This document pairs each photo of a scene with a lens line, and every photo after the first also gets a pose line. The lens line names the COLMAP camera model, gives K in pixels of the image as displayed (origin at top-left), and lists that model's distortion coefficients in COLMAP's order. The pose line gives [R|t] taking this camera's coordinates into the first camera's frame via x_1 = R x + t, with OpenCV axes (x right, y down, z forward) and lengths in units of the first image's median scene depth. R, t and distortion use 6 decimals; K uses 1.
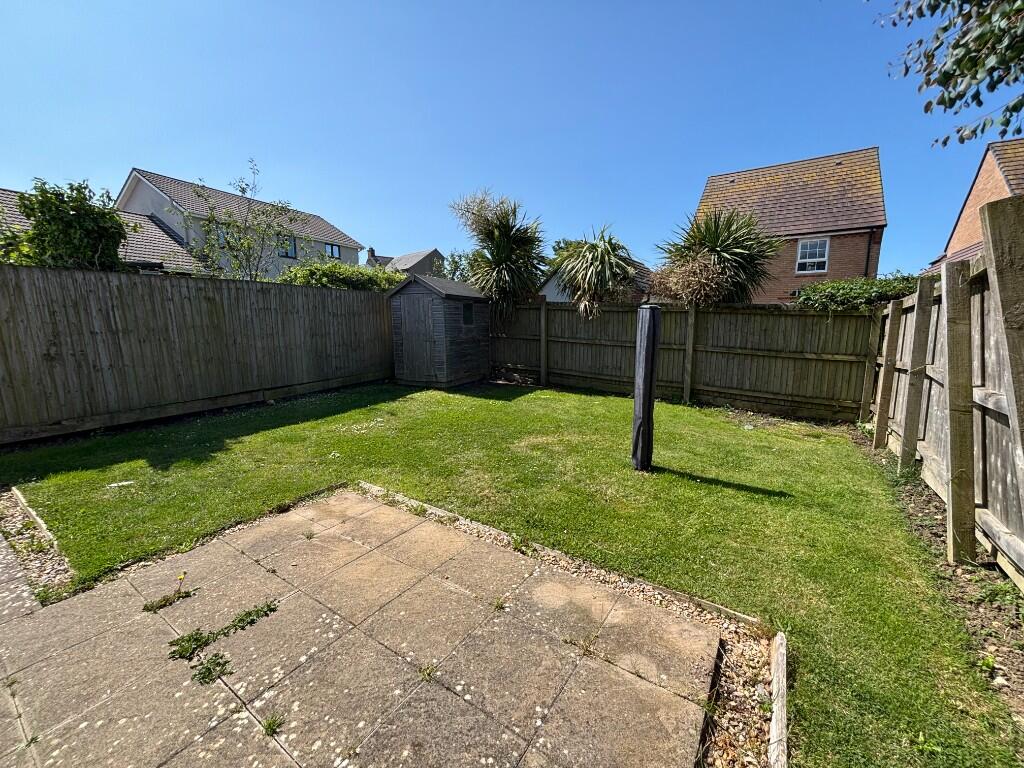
lens RADIAL K [[408.8, 0, 515.4], [0, 408.8, 384.6], [0, 0, 1]] dist [0.001958, -0.000427]
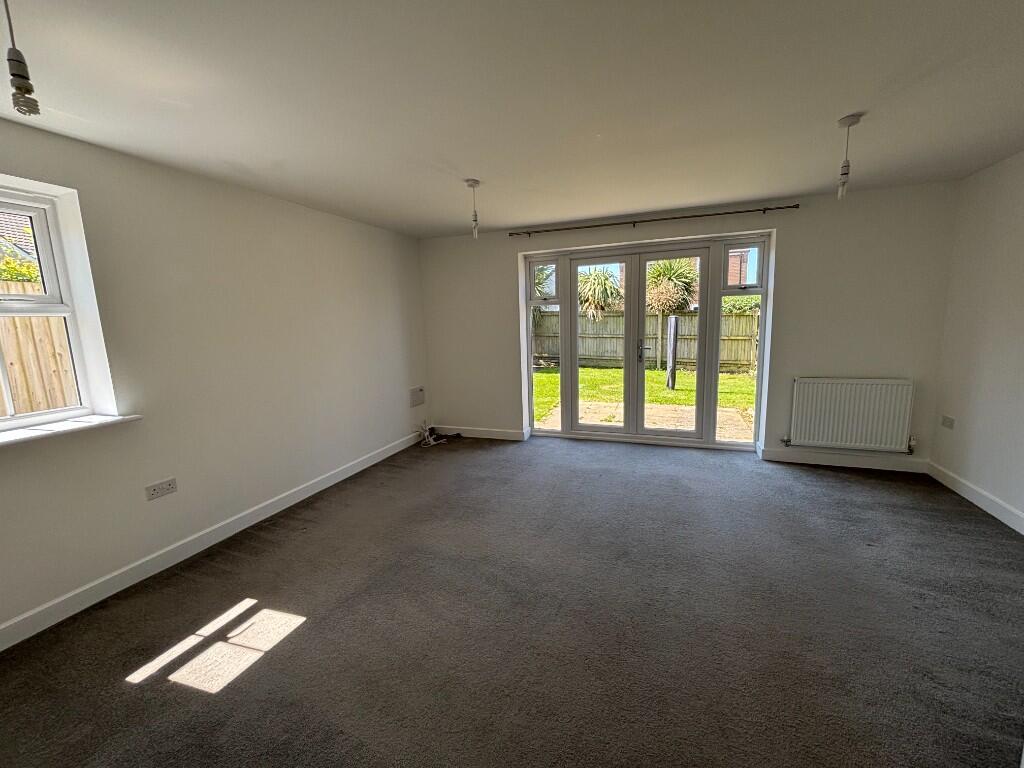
lens RADIAL K [[408.8, 0, 512.4], [0, 408.8, 381.1], [0, 0, 1]] dist [0.001958, -0.000427]
pose [[0.972394, -0.062778, 0.224742, -0.597758], [0.065972, 0.997799, -0.006725, 0.069287], [-0.223825, 0.021366, 0.974395, -0.540591]]
